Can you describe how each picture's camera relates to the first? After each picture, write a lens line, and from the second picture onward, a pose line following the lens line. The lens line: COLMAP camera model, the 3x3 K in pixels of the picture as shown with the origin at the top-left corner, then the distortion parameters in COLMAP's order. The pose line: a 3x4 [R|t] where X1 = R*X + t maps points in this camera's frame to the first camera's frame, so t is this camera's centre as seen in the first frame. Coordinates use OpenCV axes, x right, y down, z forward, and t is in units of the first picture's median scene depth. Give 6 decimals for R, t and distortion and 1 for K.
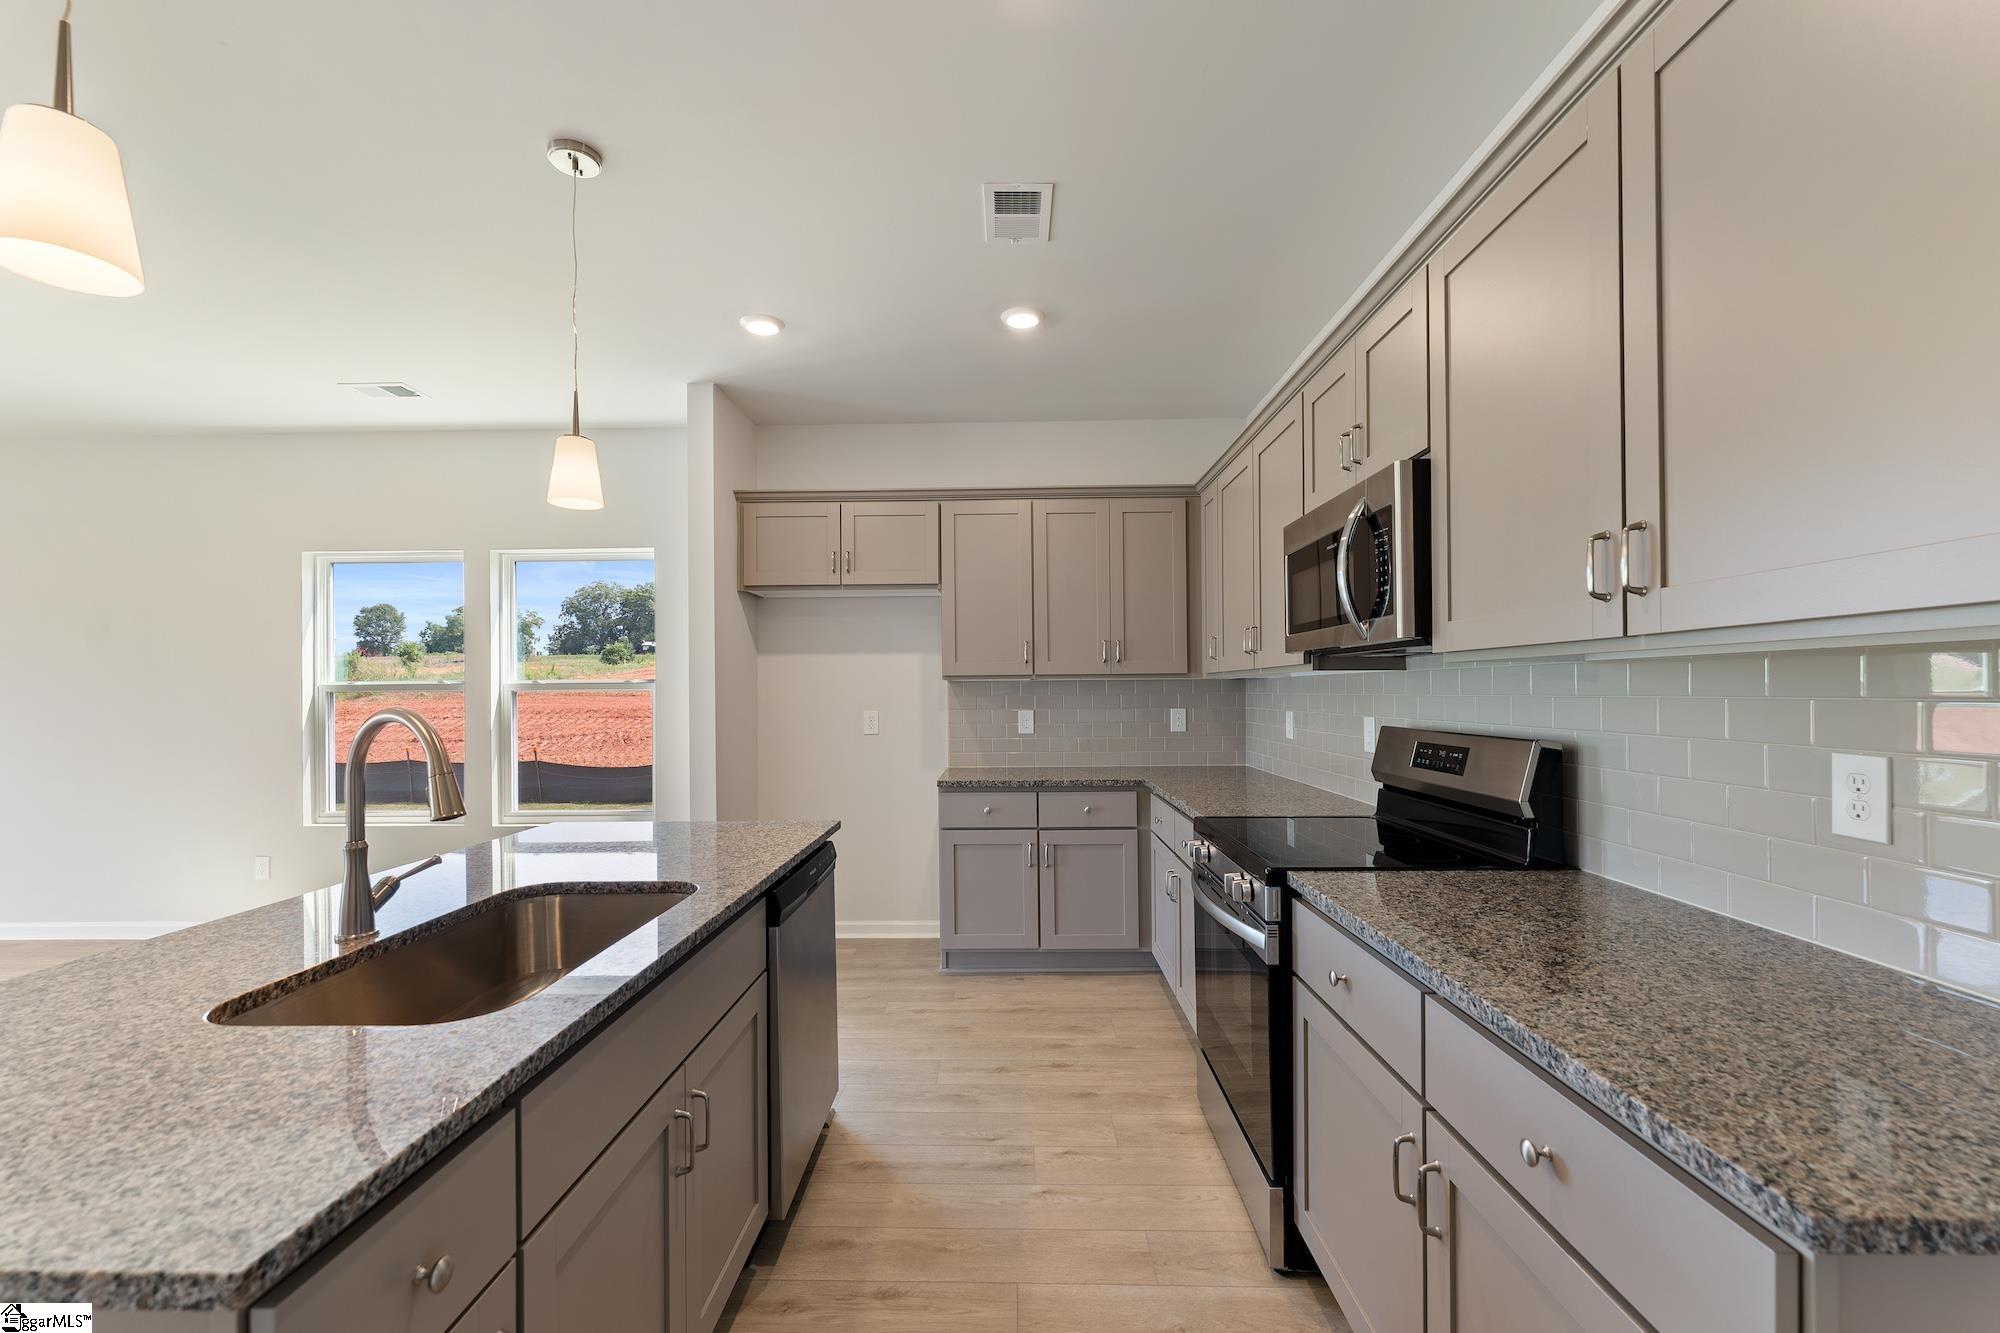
lens RADIAL K [[805.1, 0, 994.5], [0, 805.1, 681.3], [0, 0, 1]] dist [0.004161, -0.000815]
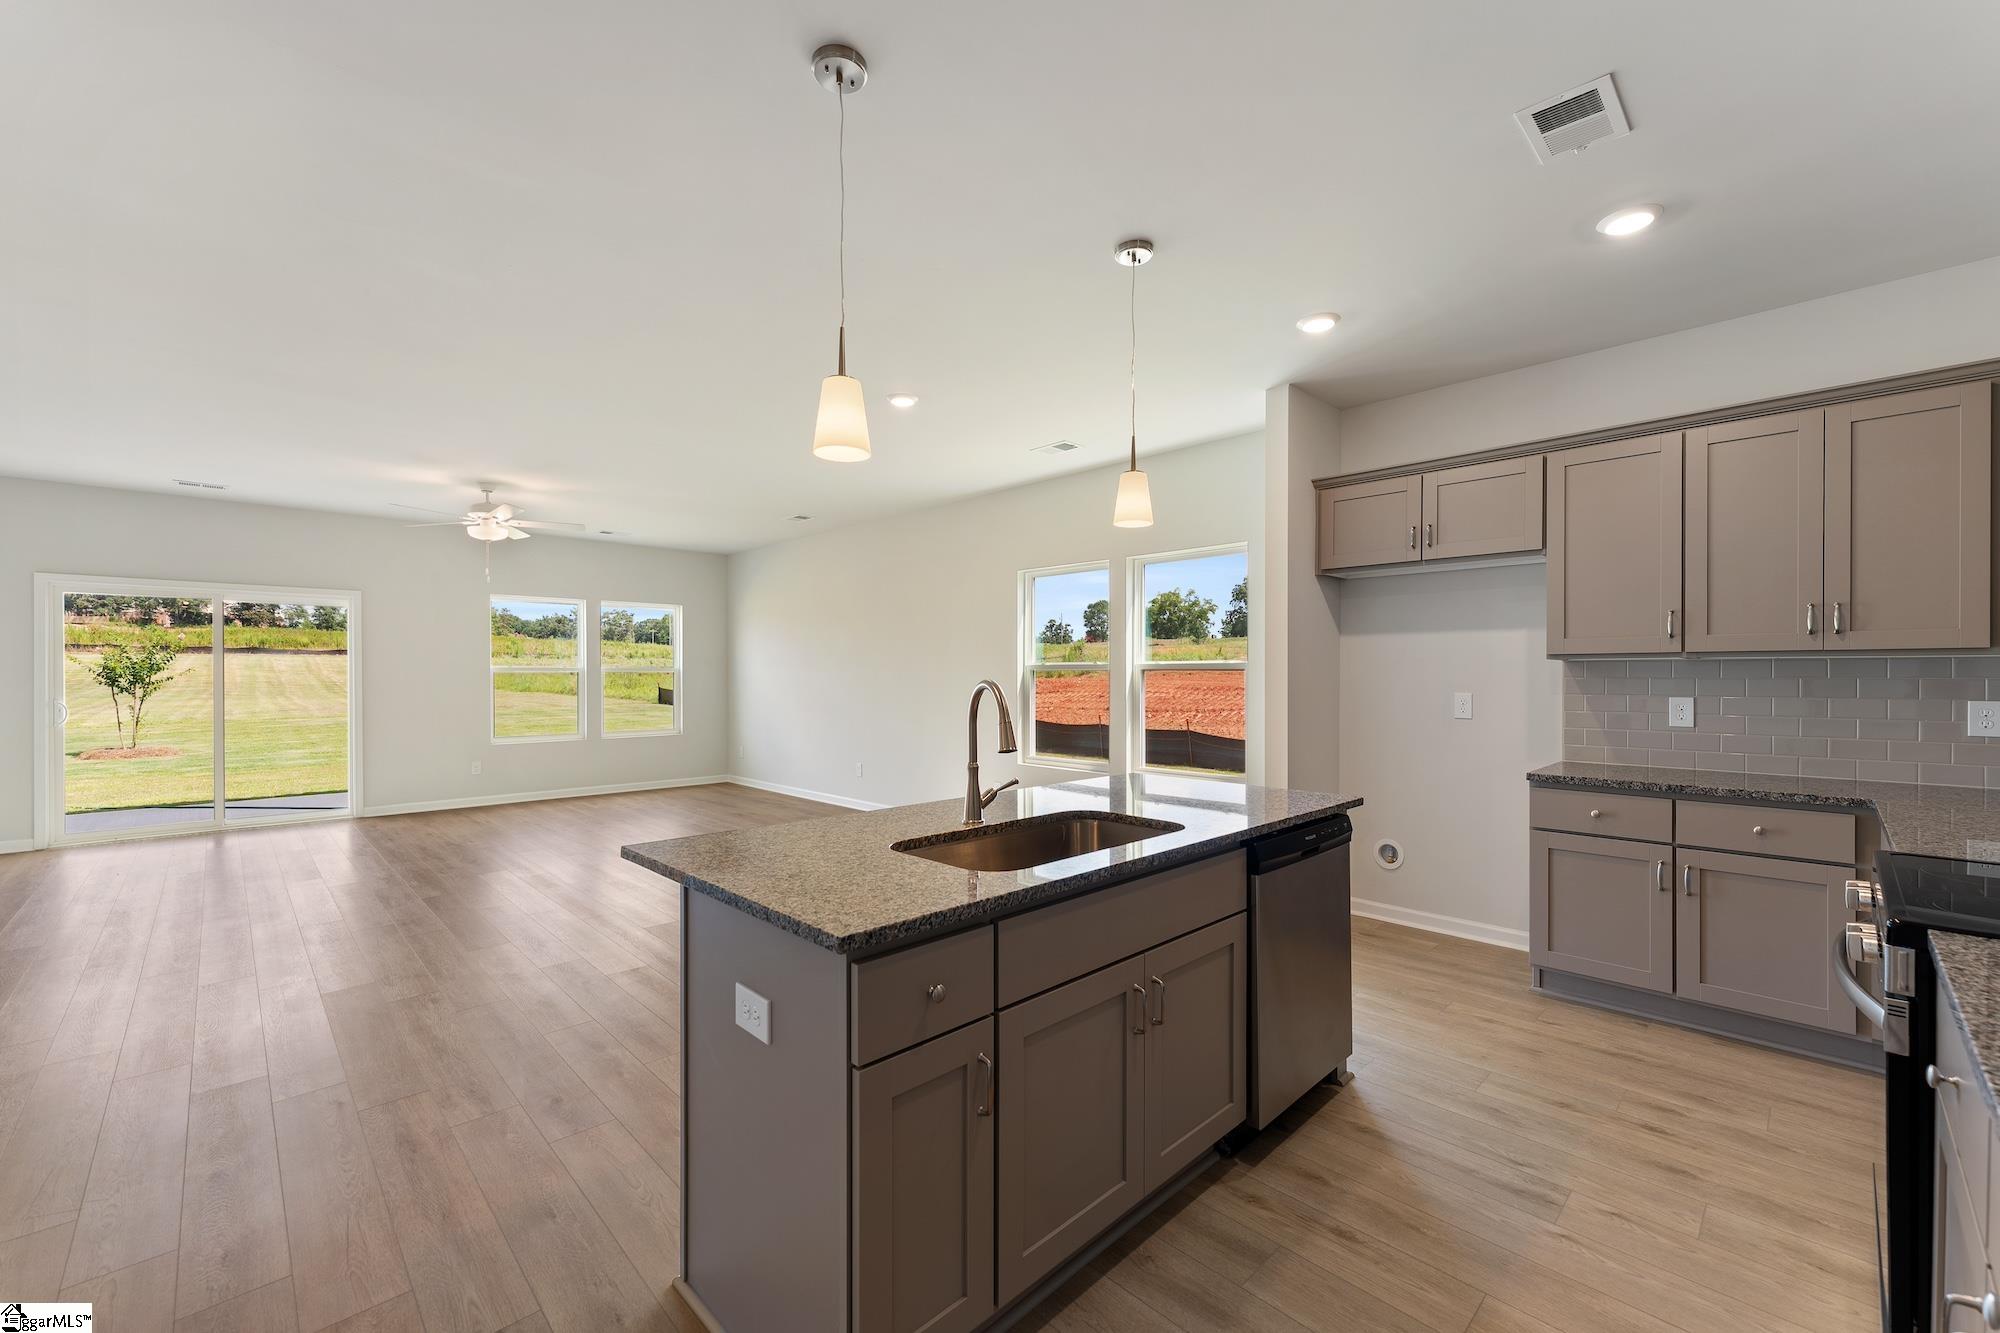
lens RADIAL K [[805.1, 0, 1006.3], [0, 805.1, 666.2], [0, 0, 1]] dist [0.004161, -0.000815]
pose [[0.717261, 0.001868, -0.696802, 0.152524], [0.002528, 0.999983, 0.005282, -0.000520], [0.696800, -0.005550, 0.717244, -0.039852]]
